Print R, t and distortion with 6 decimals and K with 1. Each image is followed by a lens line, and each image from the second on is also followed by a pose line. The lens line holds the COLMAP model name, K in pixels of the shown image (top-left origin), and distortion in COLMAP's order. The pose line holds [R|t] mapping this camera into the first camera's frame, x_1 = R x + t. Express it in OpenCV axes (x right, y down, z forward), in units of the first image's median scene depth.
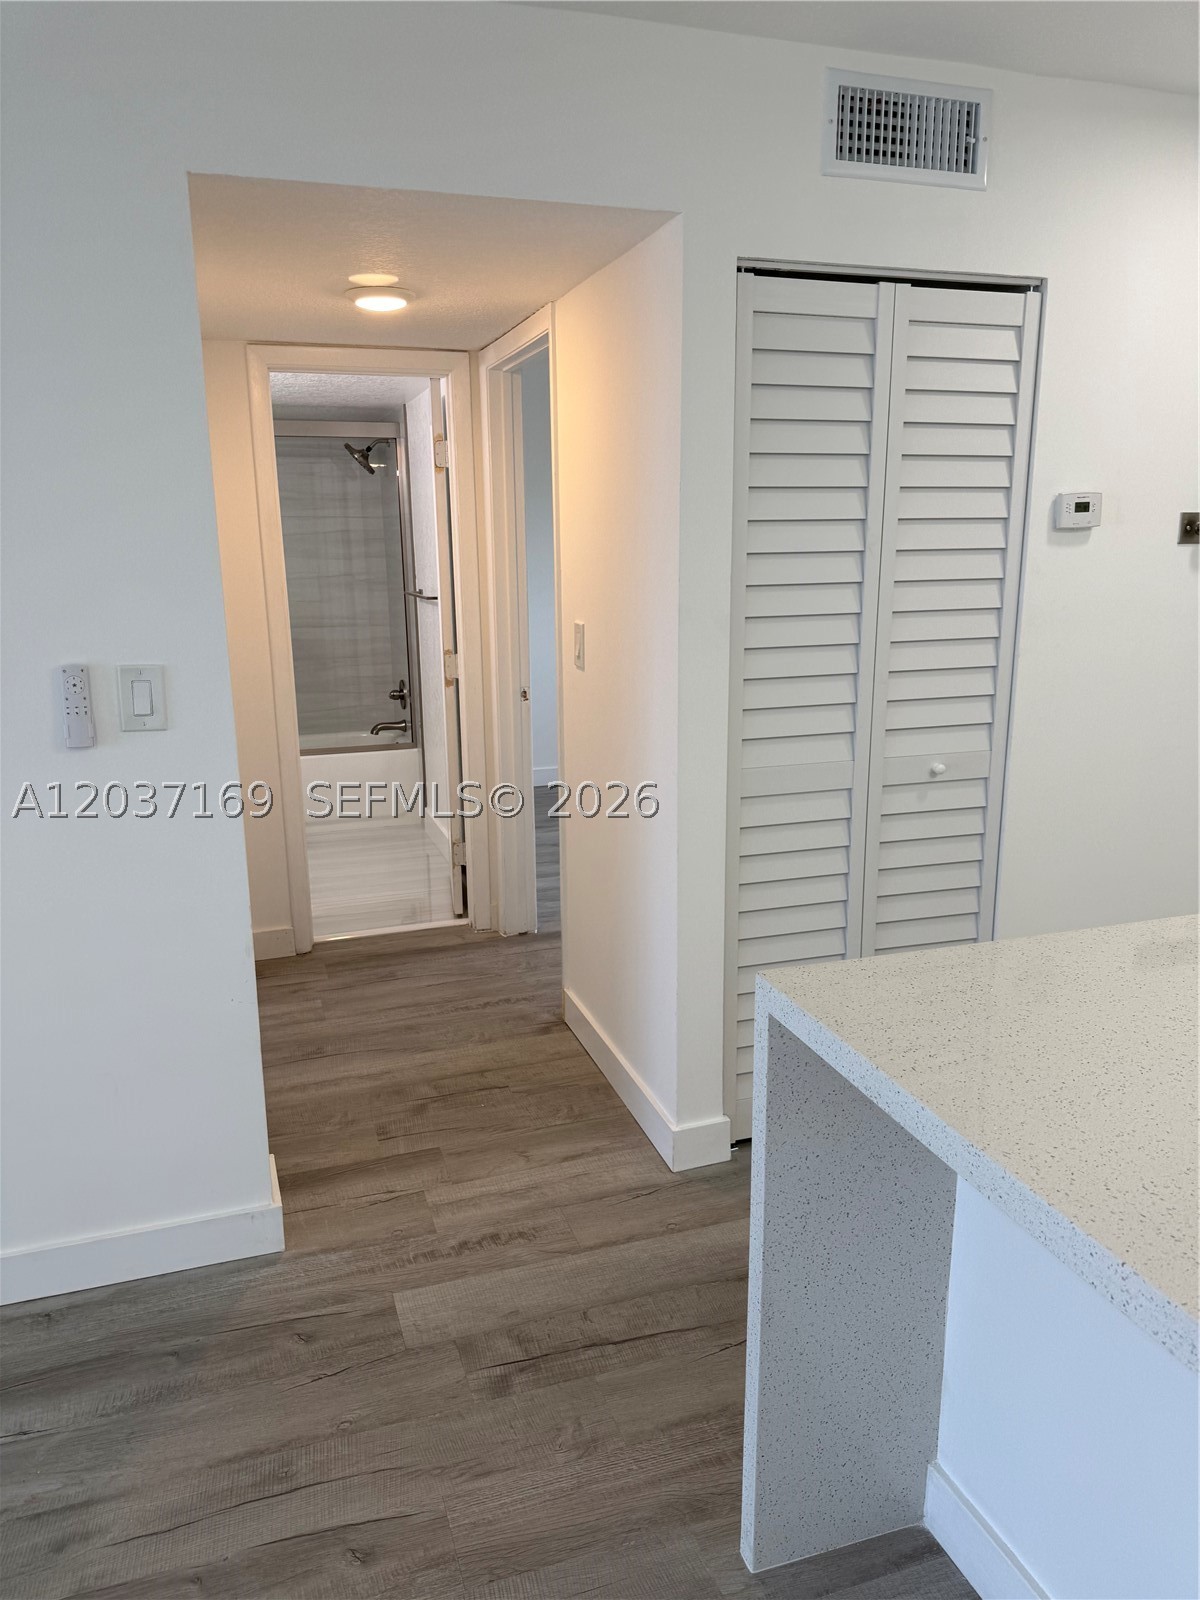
lens RADIAL K [[1139.7, 0, 597.1], [0, 1139.7, 798.6], [0, 0, 1]] dist [0.069934, -0.095985]
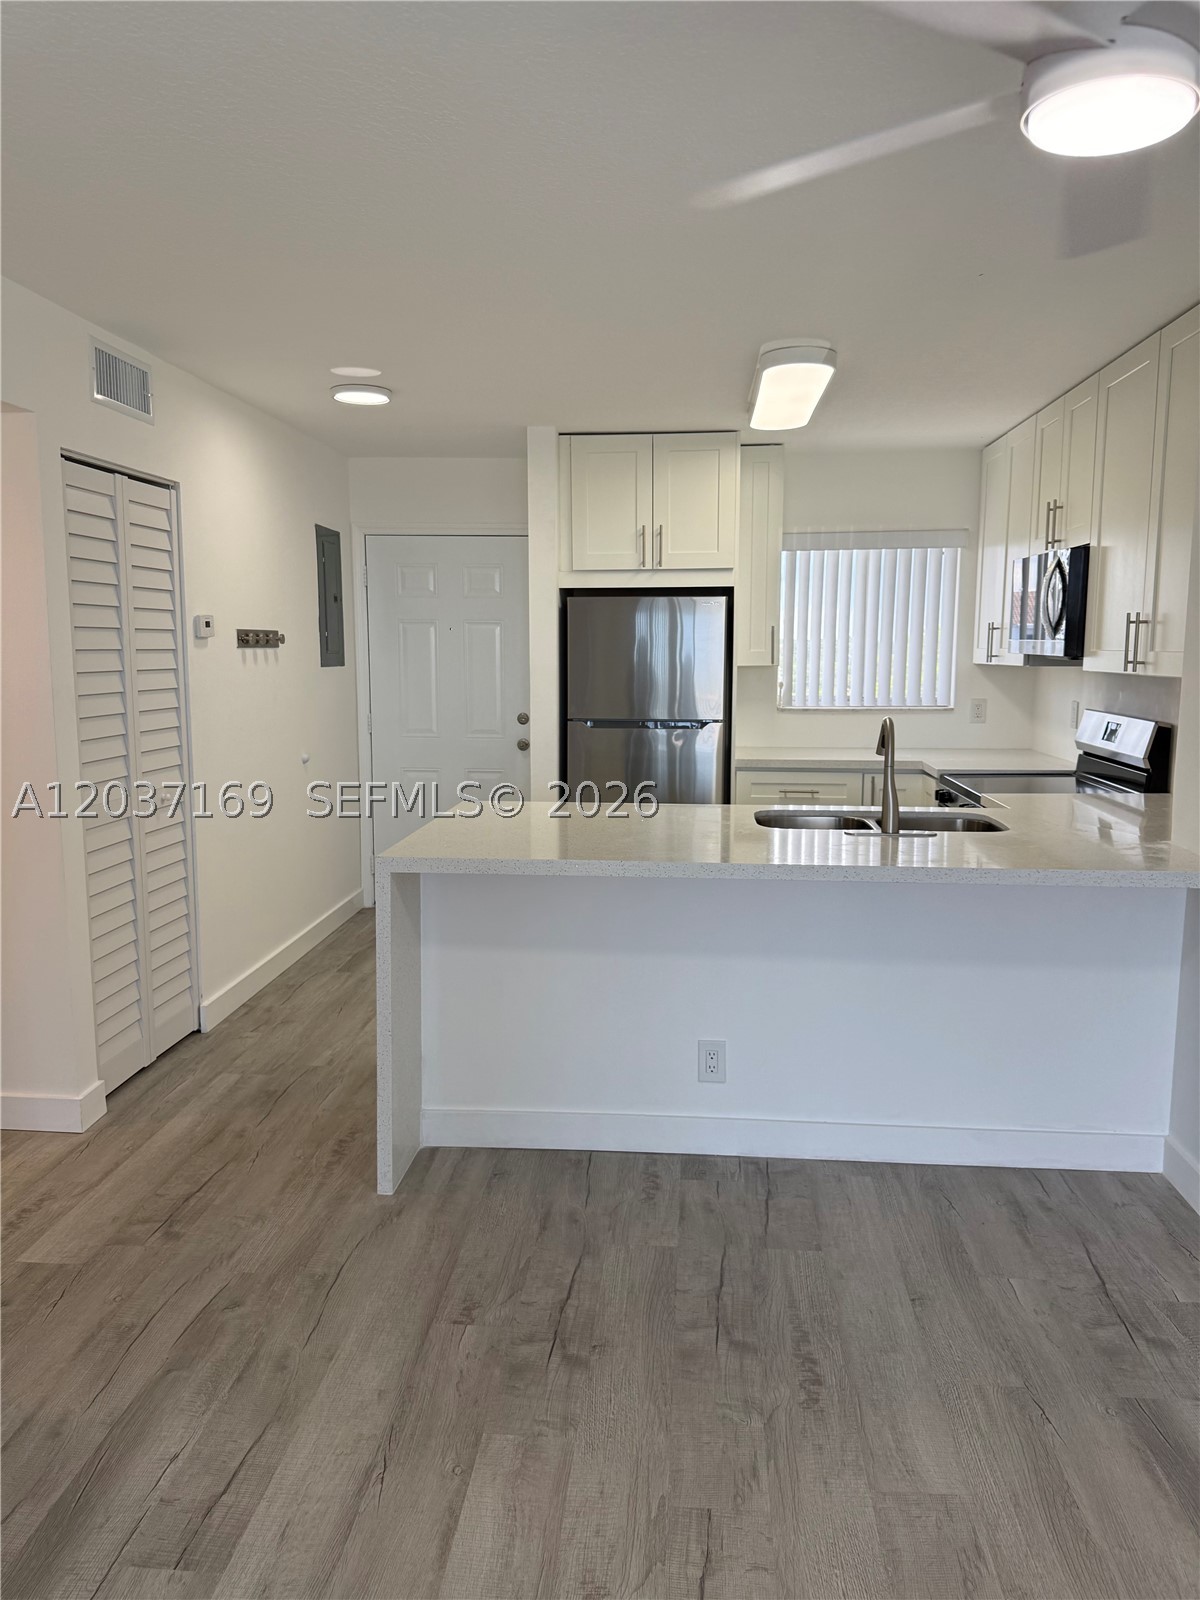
lens RADIAL K [[1139.7, 0, 597.2], [0, 1139.7, 803.2], [0, 0, 1]] dist [0.069934, -0.095985]
pose [[0.403457, -0.121790, 0.906857, -0.930813], [0.197009, 0.979419, 0.043886, 0.028393], [-0.893538, 0.160953, 0.419147, -0.117634]]
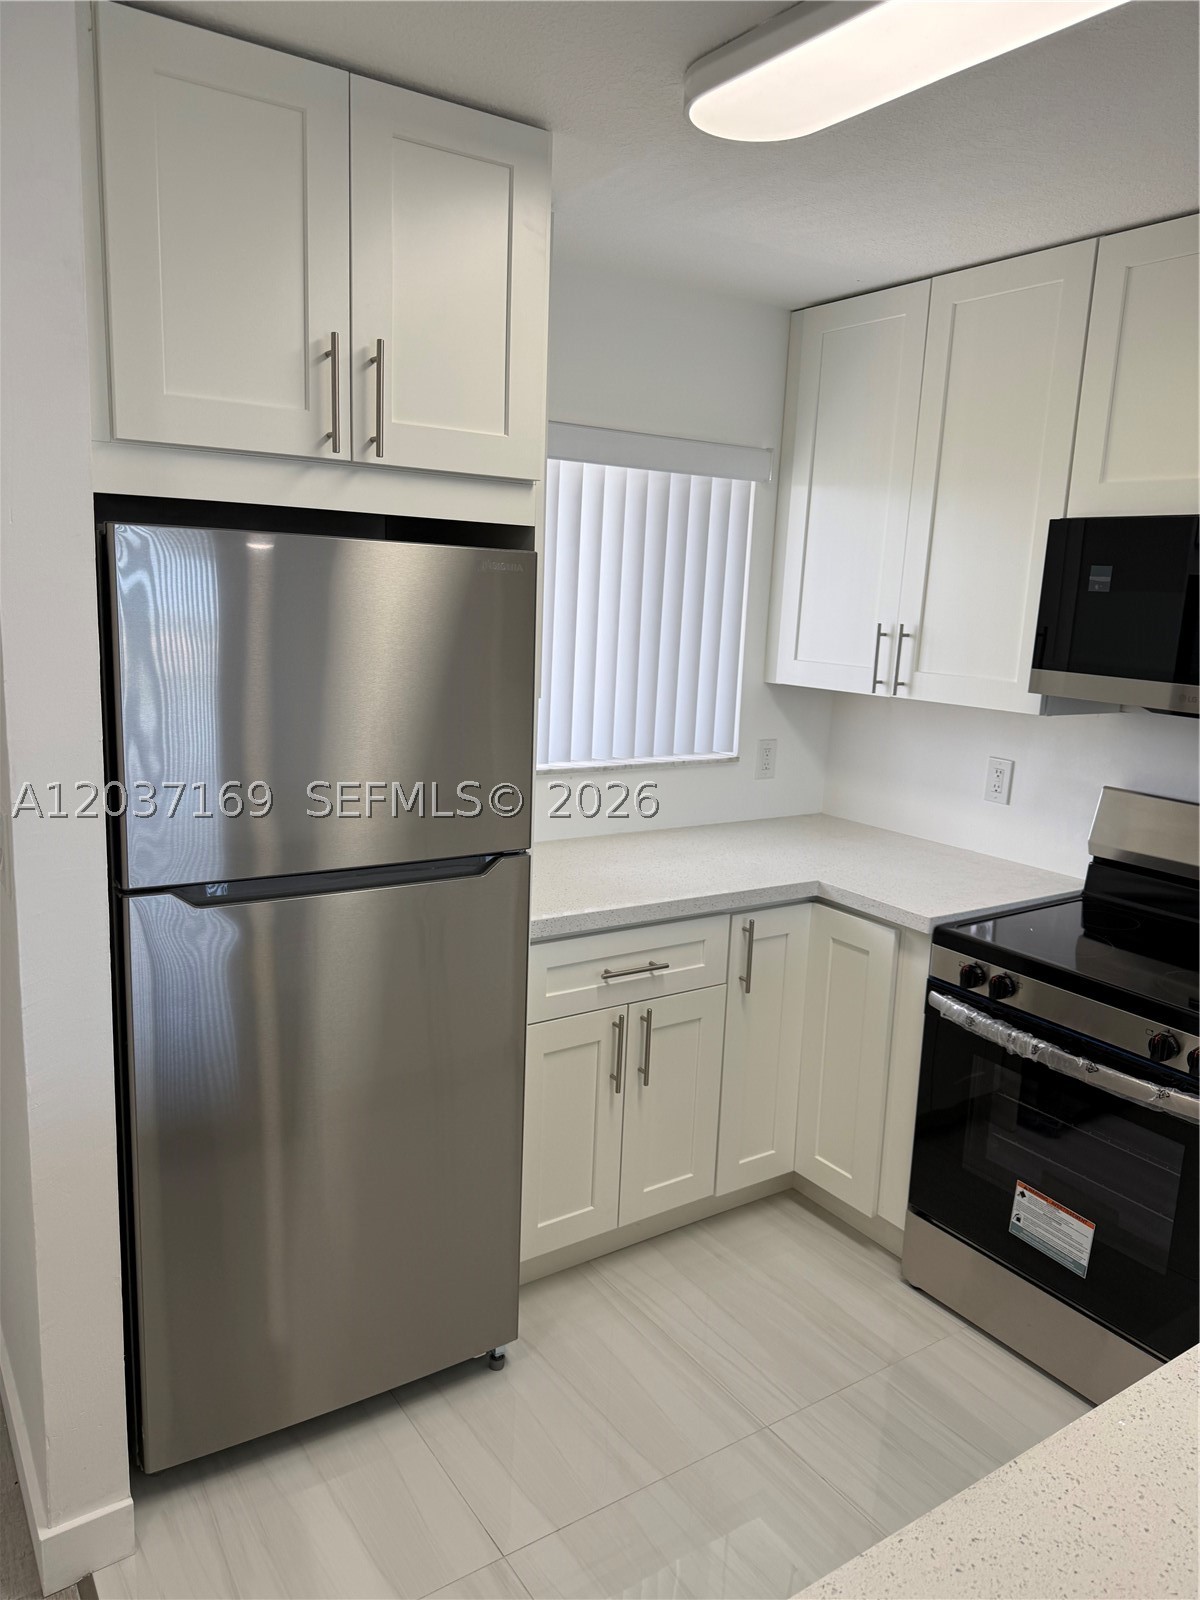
lens RADIAL K [[1139.7, 0, 589.5], [0, 1139.7, 811.3], [0, 0, 1]] dist [0.069934, -0.095985]
pose [[-0.259988, -0.193519, 0.946022, 0.301617], [0.166704, 0.956006, 0.241375, -0.227206], [-0.951113, 0.220460, -0.216289, 0.708485]]
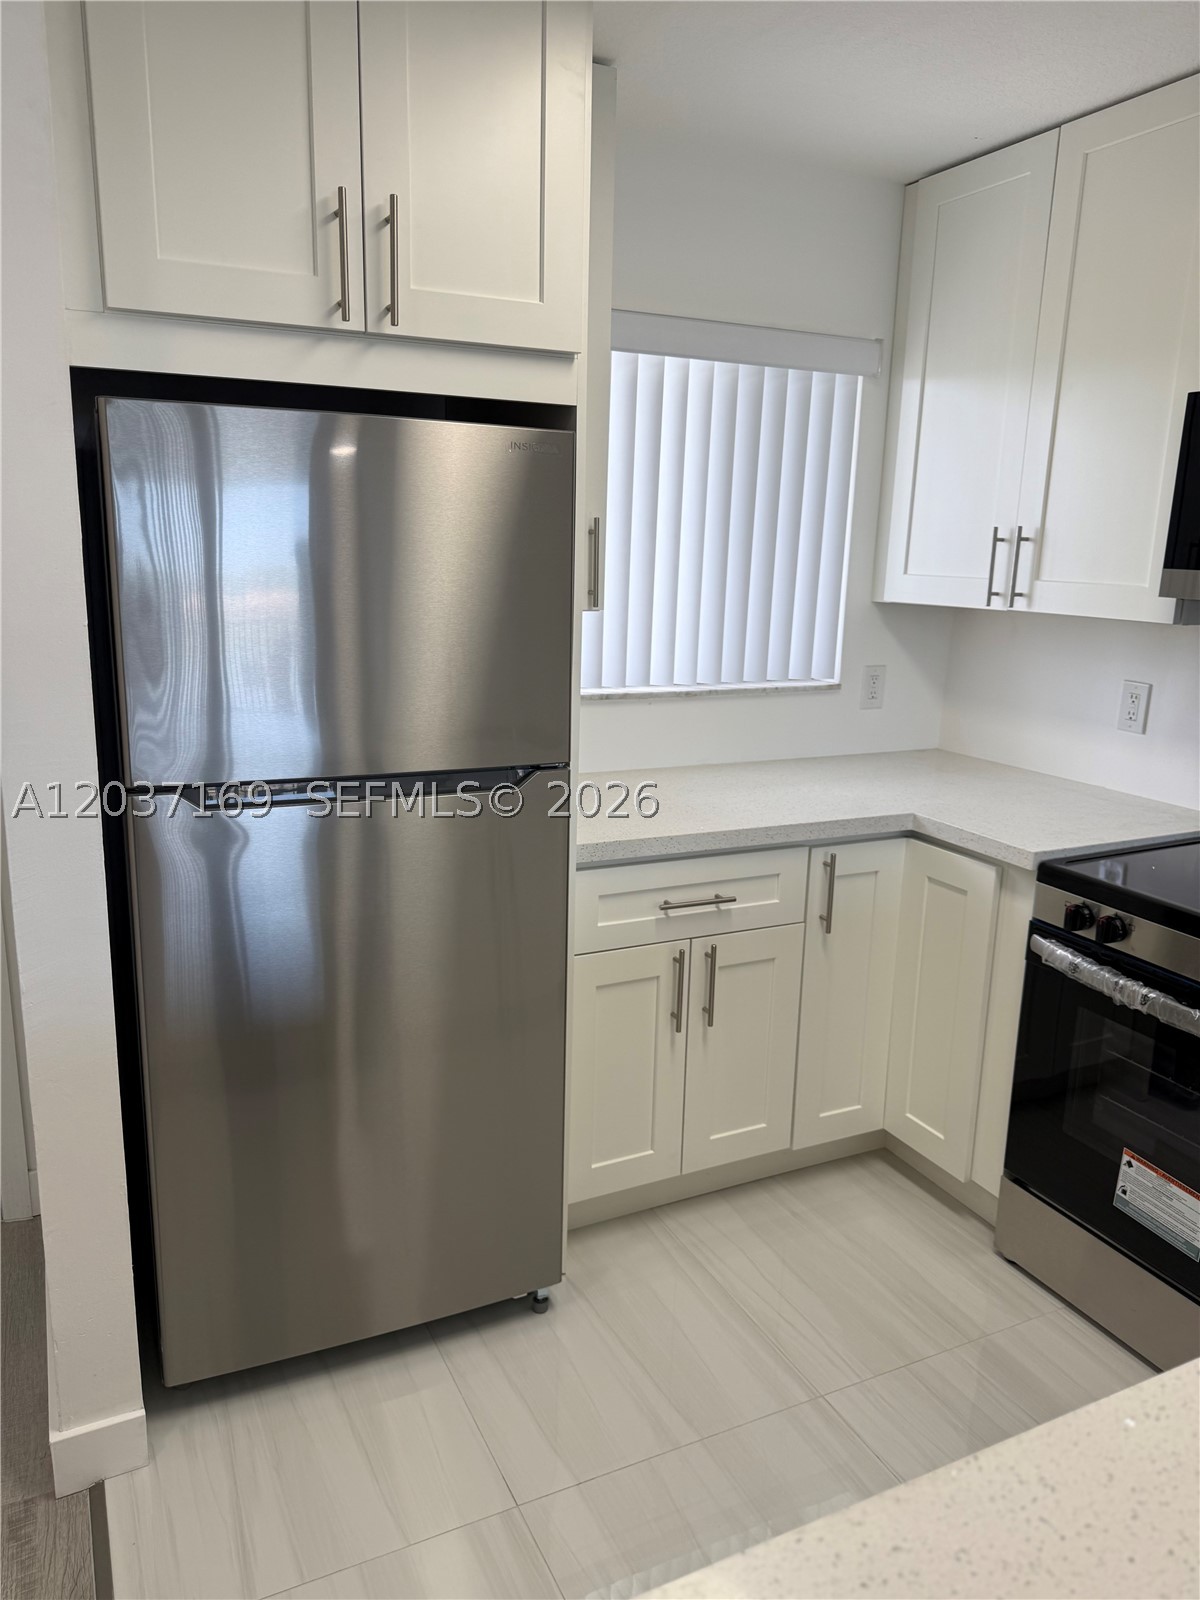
lens RADIAL K [[1139.7, 0, 584.5], [0, 1139.7, 816.0], [0, 0, 1]] dist [0.069934, -0.095985]
pose [[-0.119047, -0.230601, 0.965739, 0.344858], [0.188602, 0.949695, 0.250019, -0.156598], [-0.974811, 0.211904, -0.069566, 0.617670]]
